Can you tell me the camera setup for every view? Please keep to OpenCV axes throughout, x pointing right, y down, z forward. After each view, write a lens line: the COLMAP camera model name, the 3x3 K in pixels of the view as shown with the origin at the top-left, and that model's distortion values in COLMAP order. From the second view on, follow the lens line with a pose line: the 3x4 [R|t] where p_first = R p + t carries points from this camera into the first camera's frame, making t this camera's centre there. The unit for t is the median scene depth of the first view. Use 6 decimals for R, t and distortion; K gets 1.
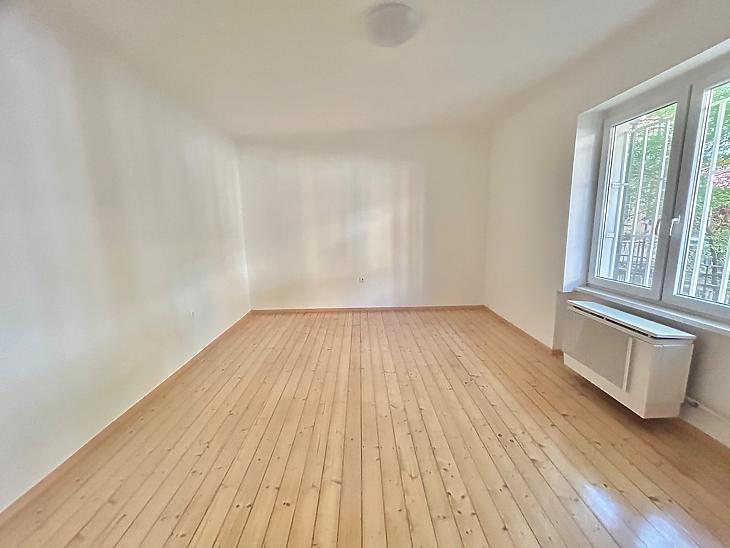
lens RADIAL K [[285.7, 0, 367.2], [0, 285.7, 274.4], [0, 0, 1]] dist [-0.000051, -0.000159]
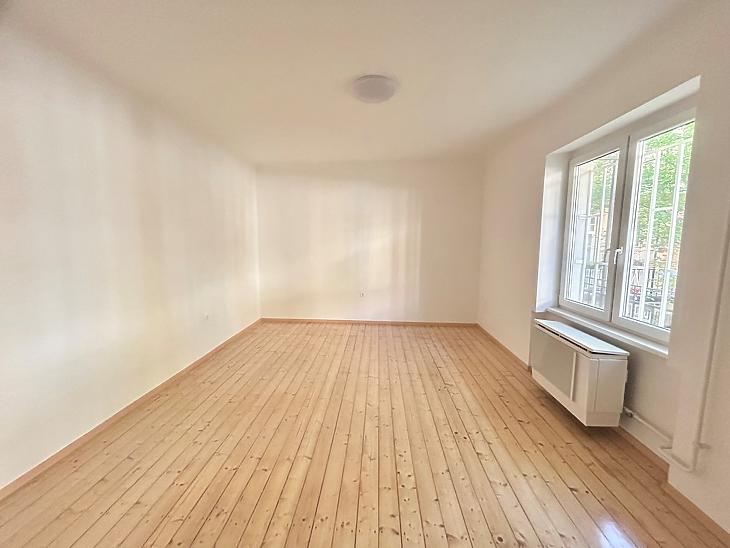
lens RADIAL K [[285.7, 0, 367.2], [0, 285.7, 274.4], [0, 0, 1]] dist [-0.000051, -0.000159]
pose [[0.997404, 0.037867, -0.061244, 0.121006], [-0.041451, 0.997436, -0.058343, 0.010333], [0.058878, 0.060730, 0.996416, -0.150682]]
